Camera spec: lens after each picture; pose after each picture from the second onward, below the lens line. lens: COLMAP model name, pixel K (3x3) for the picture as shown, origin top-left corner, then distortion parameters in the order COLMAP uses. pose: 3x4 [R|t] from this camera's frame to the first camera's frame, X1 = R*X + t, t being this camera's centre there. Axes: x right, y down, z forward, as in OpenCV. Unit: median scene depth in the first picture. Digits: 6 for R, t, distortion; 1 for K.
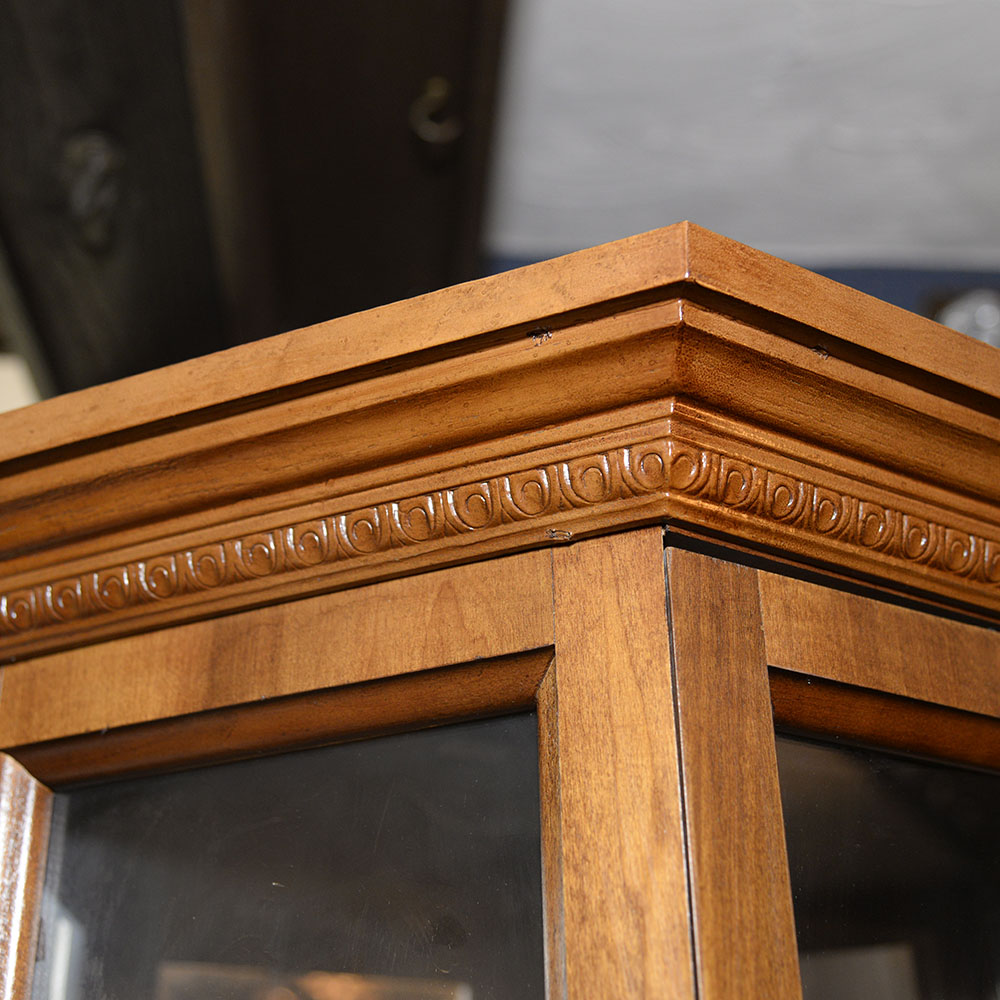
lens RADIAL K [[1599.4, 0, 500.0], [0, 1599.4, 500.0], [0, 0, 1]] dist [0.026253, 0.069896]
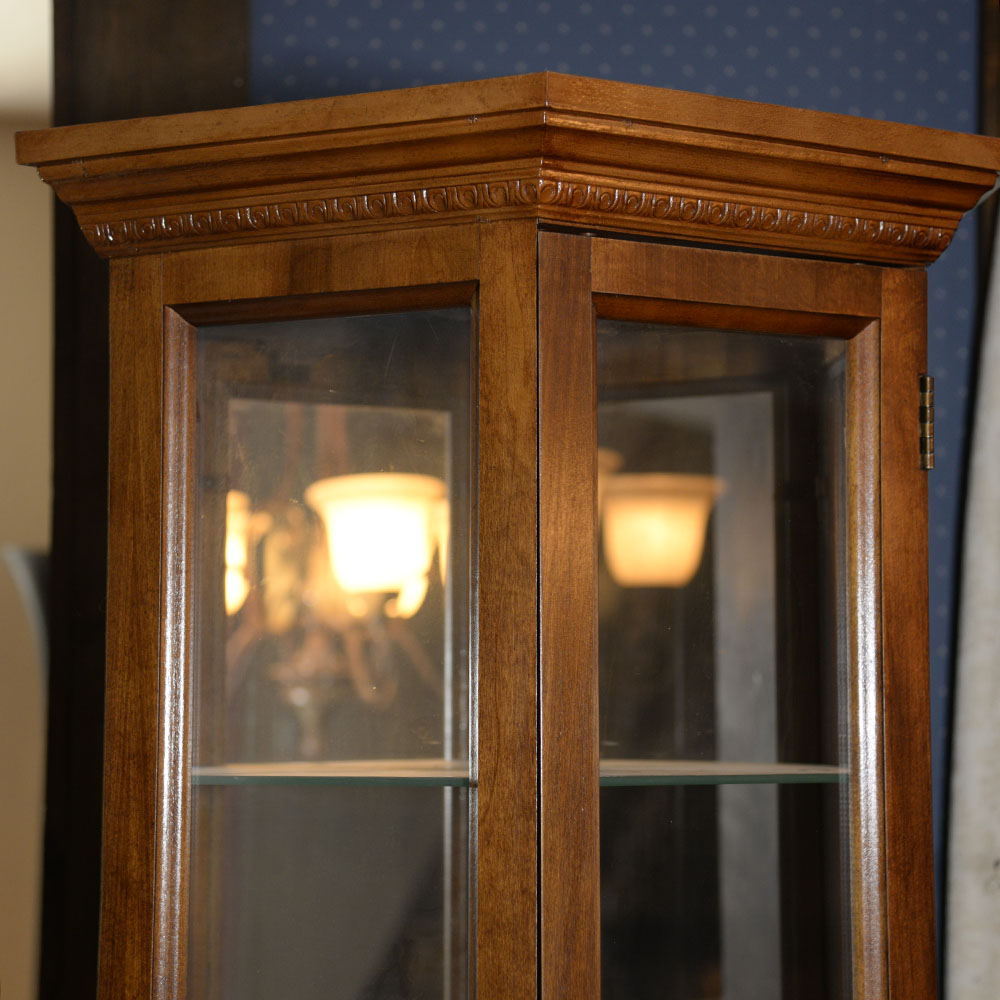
lens RADIAL K [[2567.6, 0, 500.0], [0, 2567.6, 500.0], [0, 0, 1]] dist [0.262187, 0.909805]
pose [[0.999654, 0.017676, -0.019466, 0.115344], [-0.009390, 0.931483, 0.363664, -0.729372], [0.024560, -0.363355, 0.931327, -1.818574]]
